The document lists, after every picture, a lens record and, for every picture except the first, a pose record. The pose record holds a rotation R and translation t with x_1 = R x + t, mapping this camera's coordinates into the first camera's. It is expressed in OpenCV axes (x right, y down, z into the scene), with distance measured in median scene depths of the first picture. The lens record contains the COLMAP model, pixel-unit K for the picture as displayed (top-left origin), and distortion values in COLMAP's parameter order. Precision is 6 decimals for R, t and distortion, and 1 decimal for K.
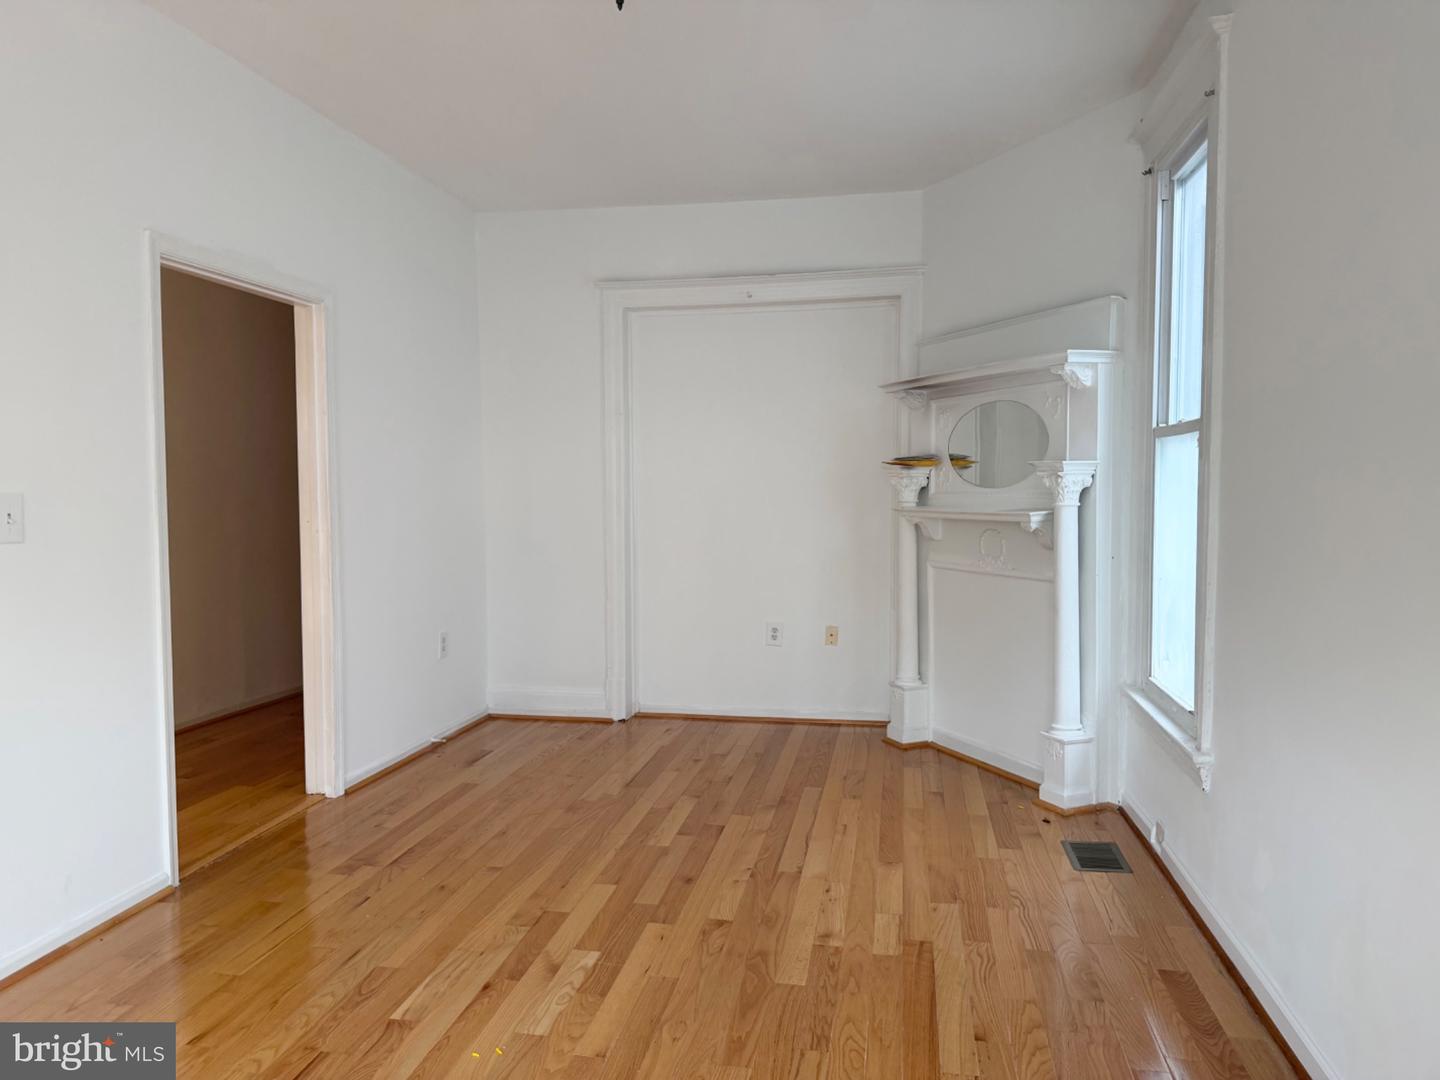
lens RADIAL K [[1019.4, 0, 719.6], [0, 1019.4, 538.5], [0, 0, 1]] dist [0.026813, -0.073989]
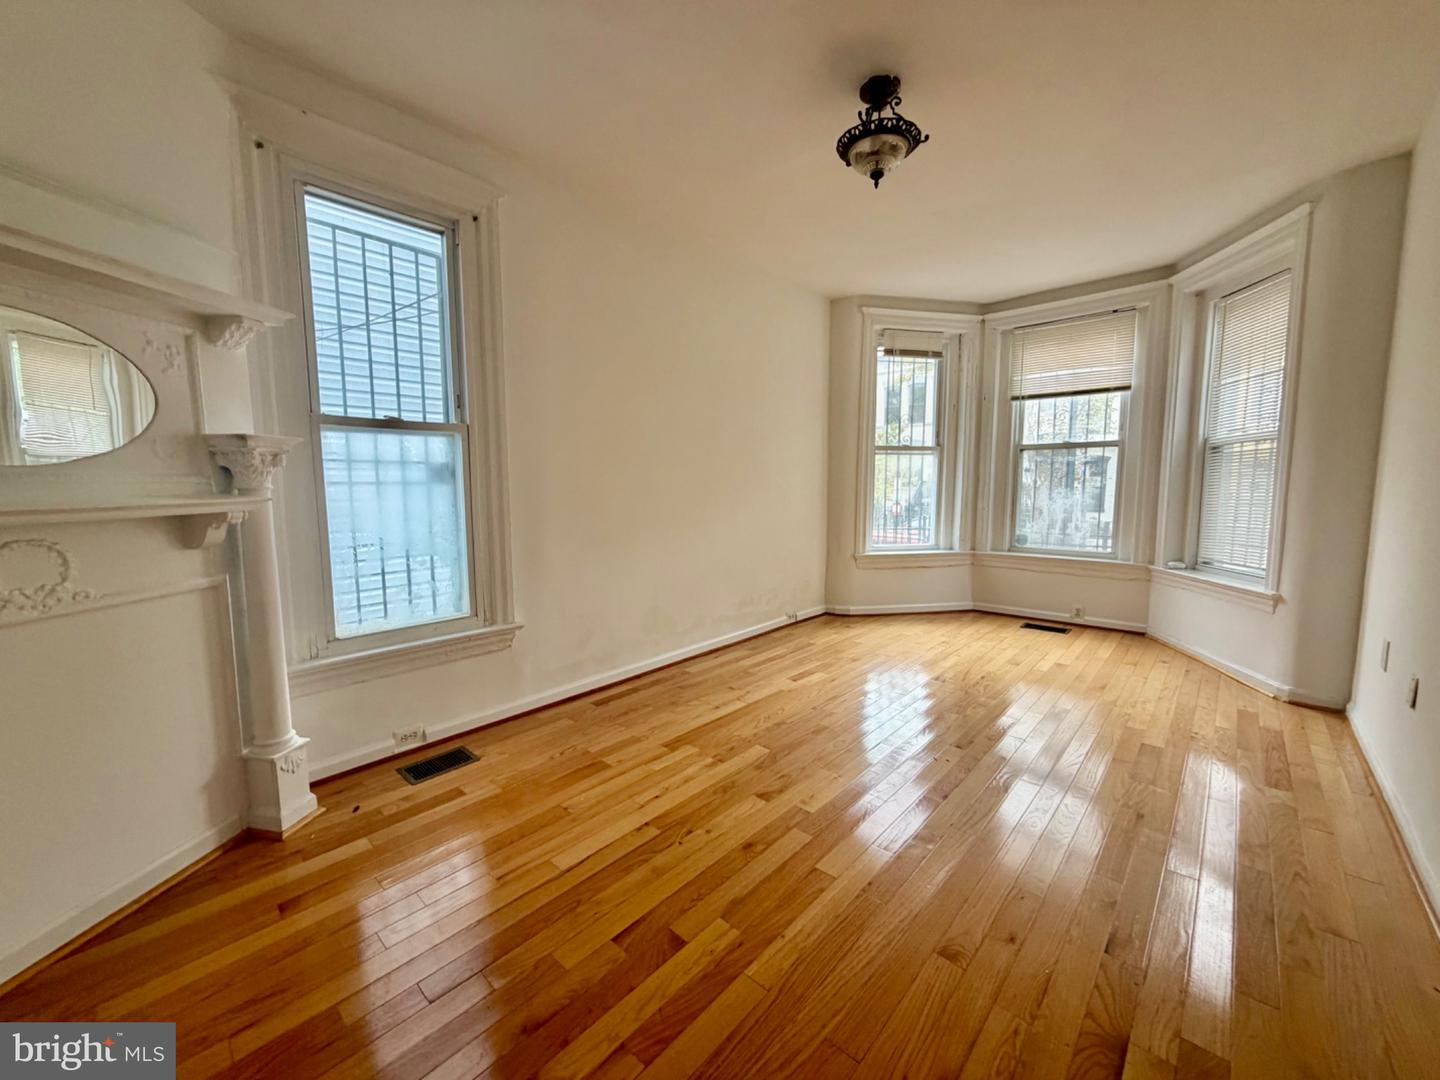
lens RADIAL K [[573.5, 0, 718.4], [0, 573.5, 534.0], [0, 0, 1]] dist [0.003303, -0.000268]
pose [[-0.847714, -0.049292, 0.528158, -0.298531], [0.035074, 0.988286, 0.148530, -0.063398], [-0.529292, 0.144436, -0.836055, 1.470312]]
